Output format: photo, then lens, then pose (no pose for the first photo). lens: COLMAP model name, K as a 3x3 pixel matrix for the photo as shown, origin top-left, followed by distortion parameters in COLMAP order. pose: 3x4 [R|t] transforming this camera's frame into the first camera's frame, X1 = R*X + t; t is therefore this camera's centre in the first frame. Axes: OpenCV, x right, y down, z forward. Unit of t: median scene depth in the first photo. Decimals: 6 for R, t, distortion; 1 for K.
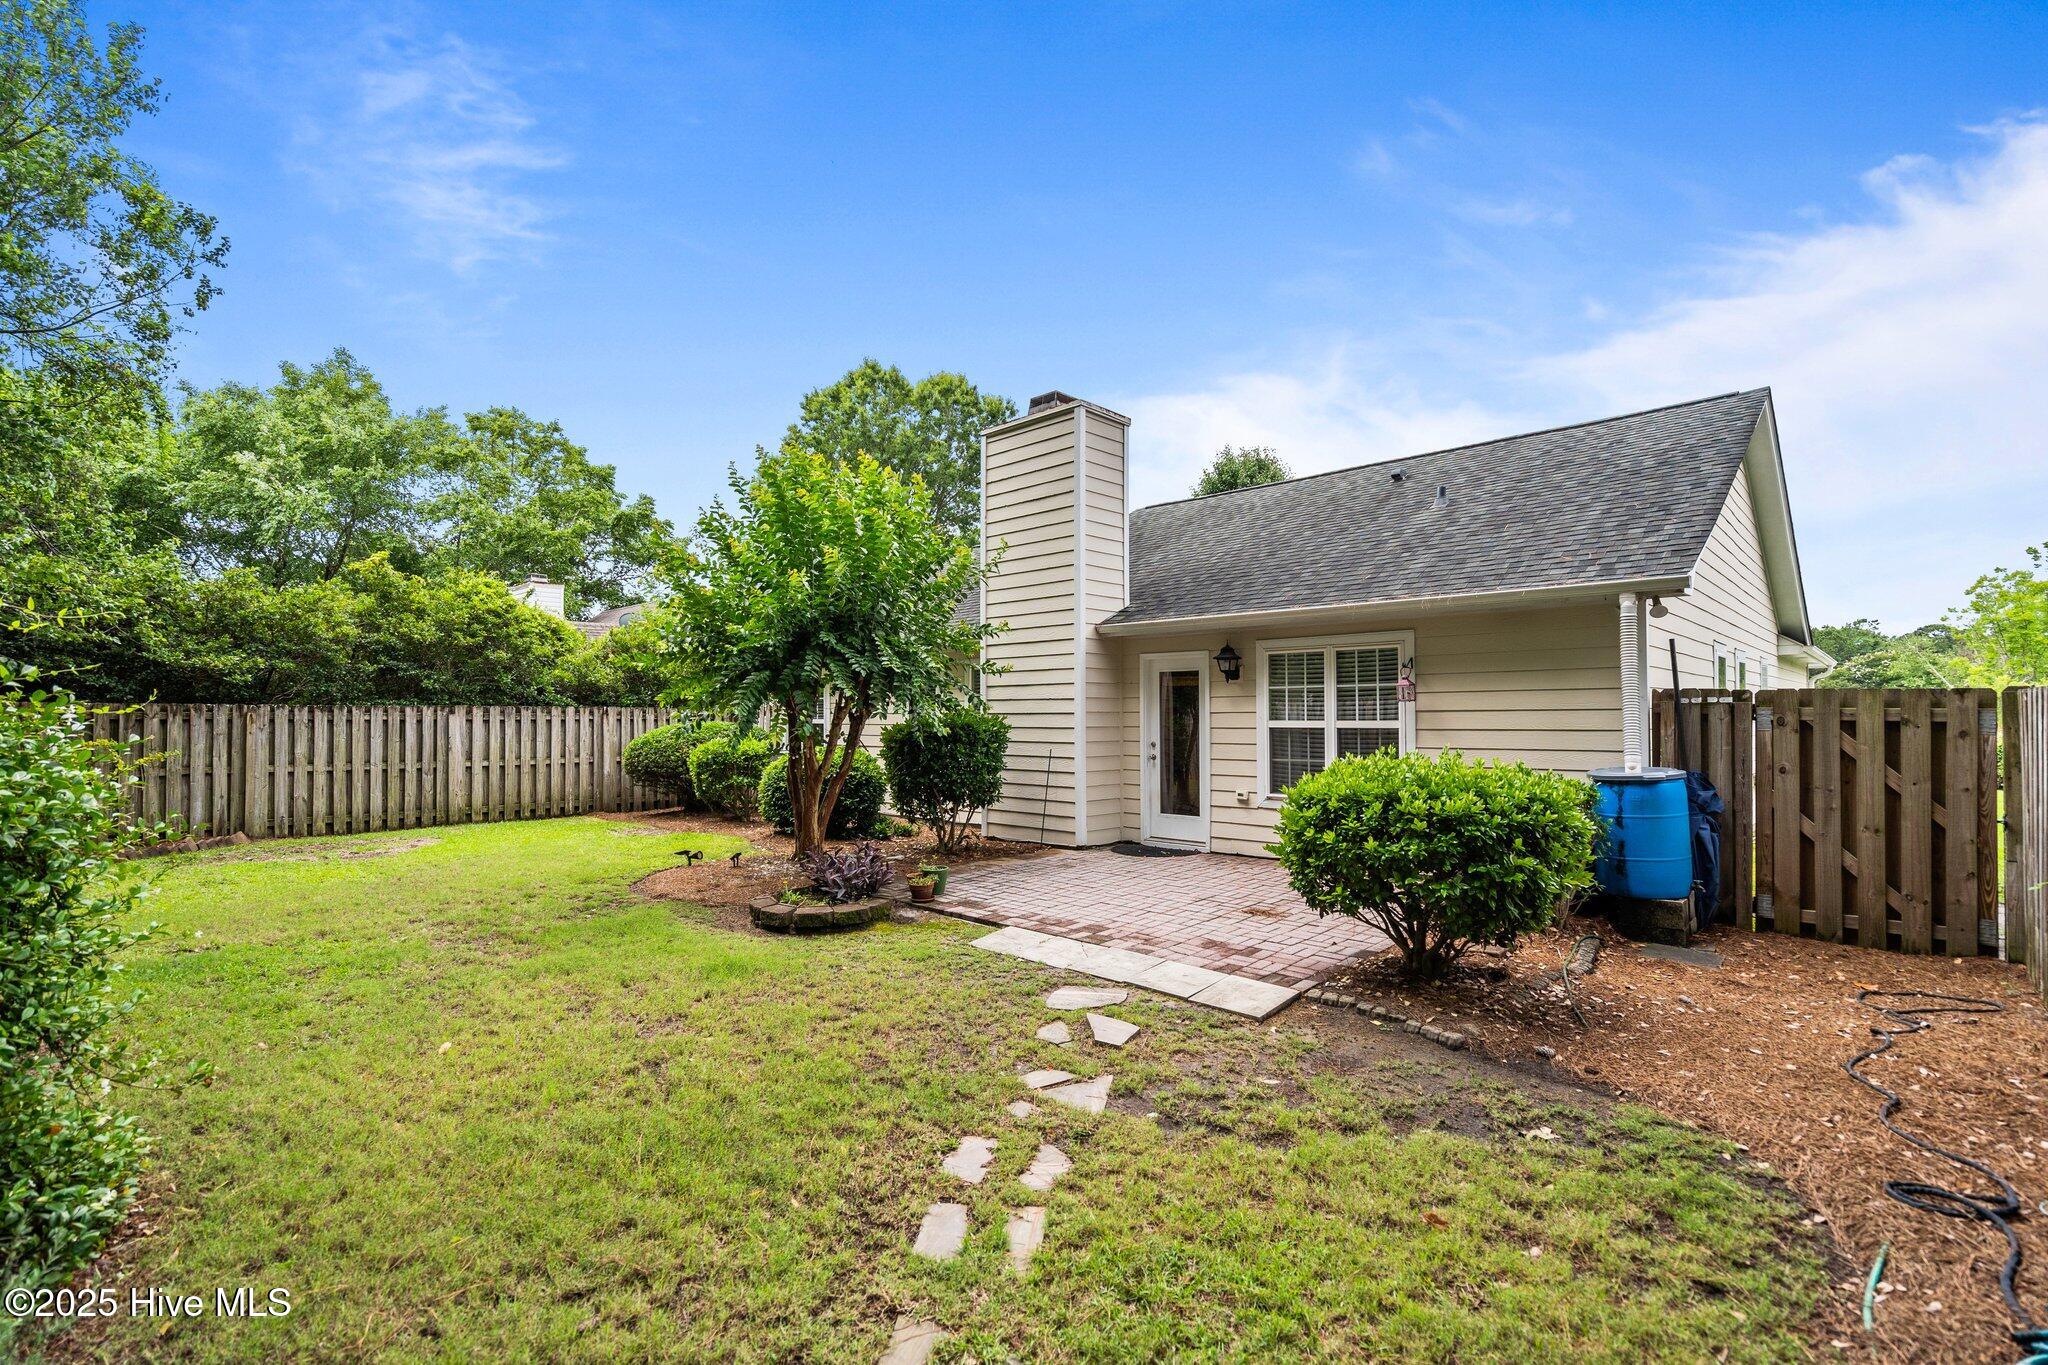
lens RADIAL K [[946.4, 0, 1024.0], [0, 946.4, 682.5], [0, 0, 1]] dist [-0.001493, 0.000017]
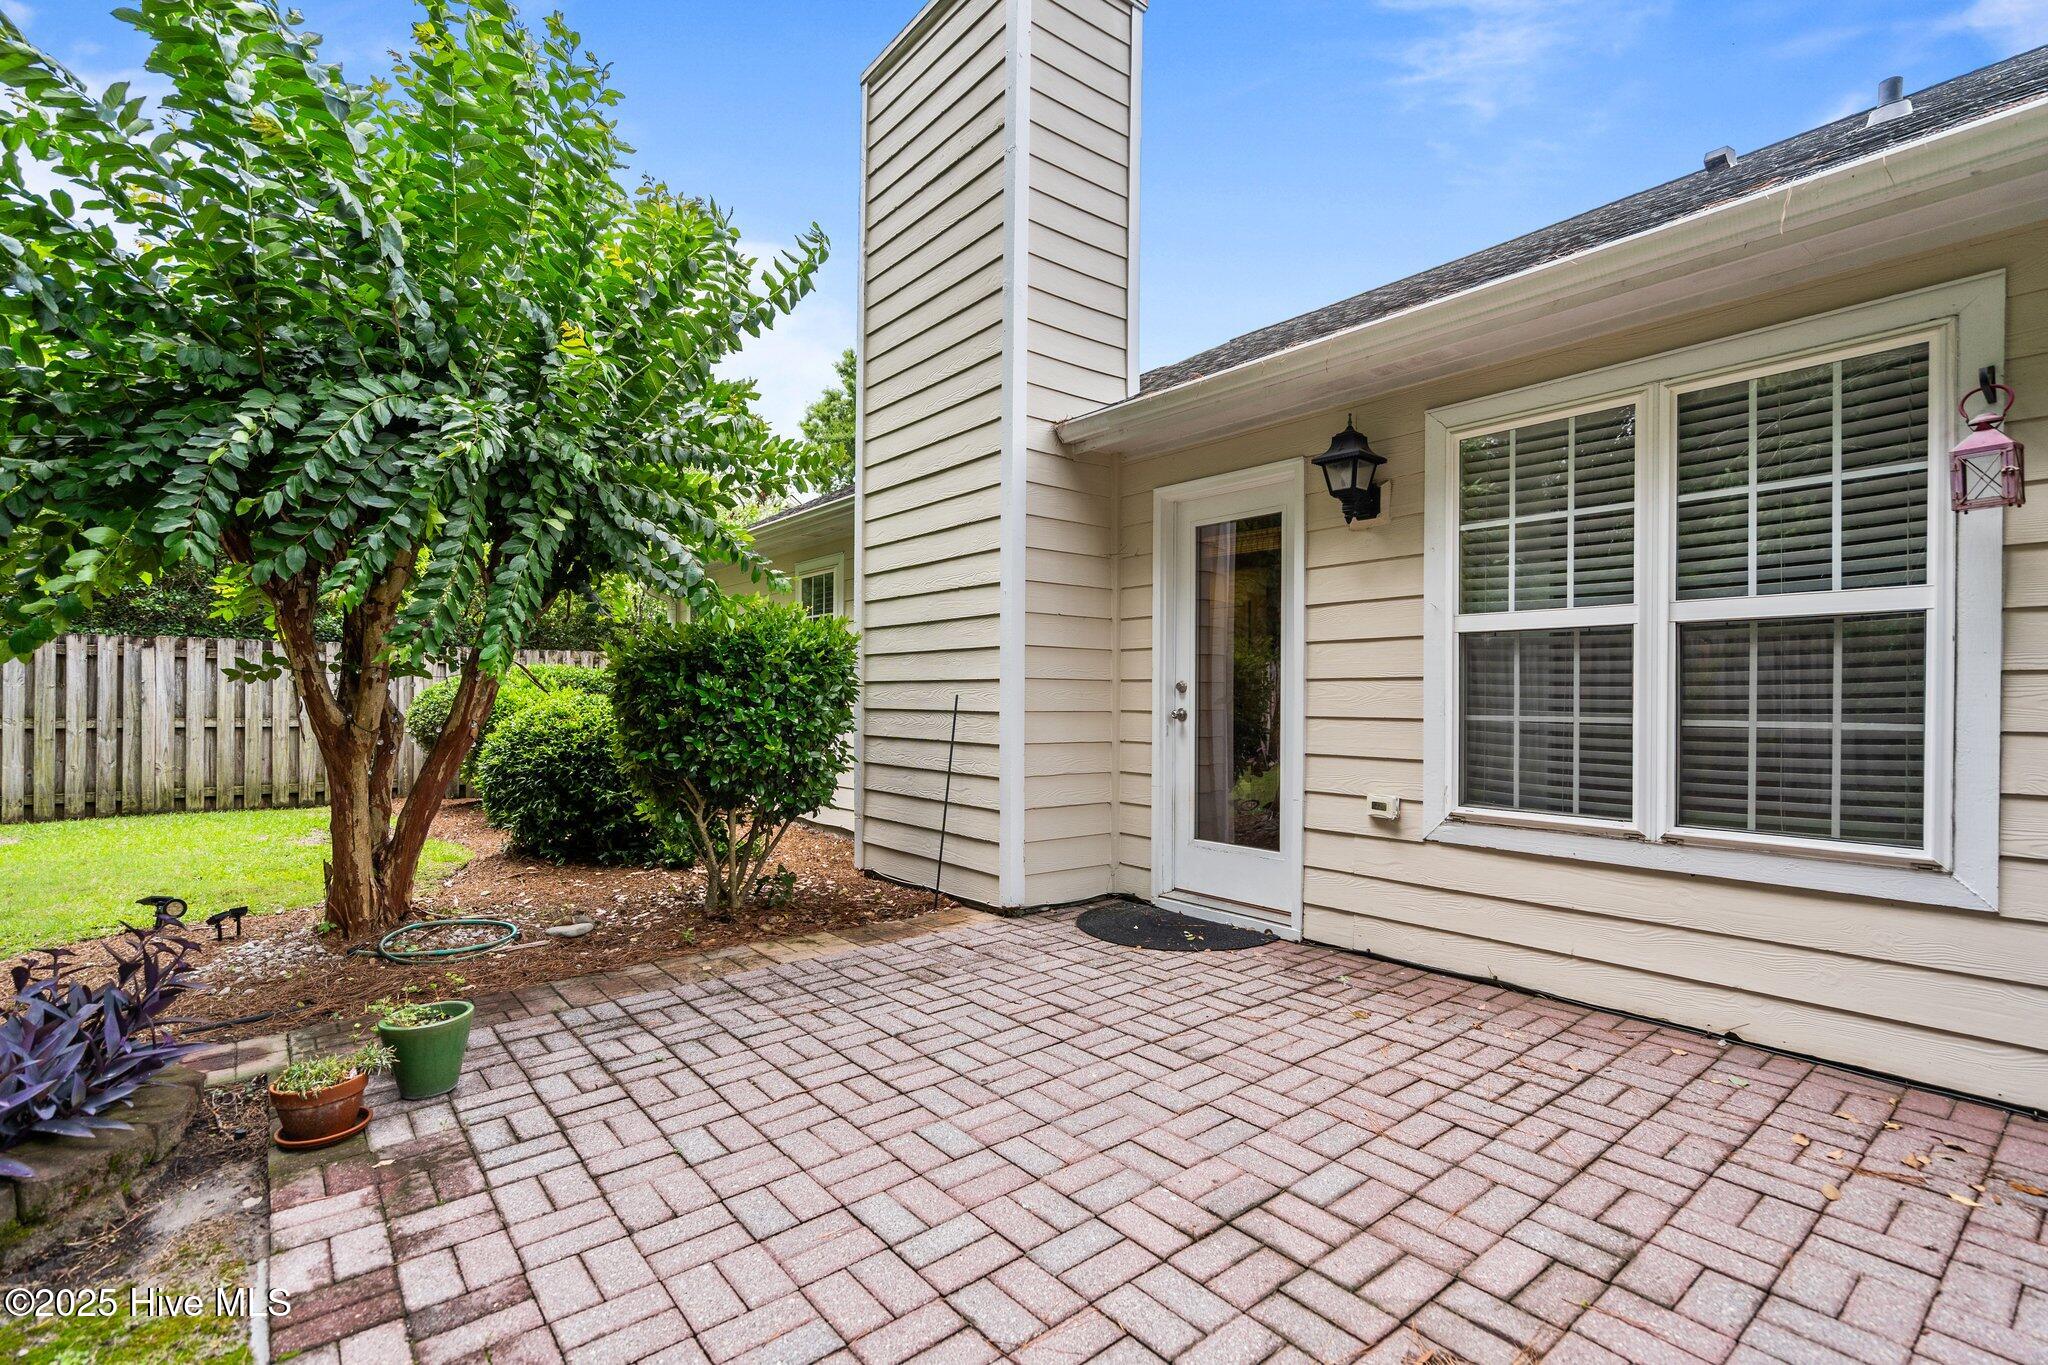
lens RADIAL K [[935.2, 0, 1025.4], [0, 935.2, 690.2], [0, 0, 1]] dist [0.013544, 0.000198]
pose [[0.989499, 0.007660, -0.144334, 0.128452], [-0.004393, 0.999727, 0.022943, 0.057430], [0.144470, -0.022068, 0.989263, 0.548105]]
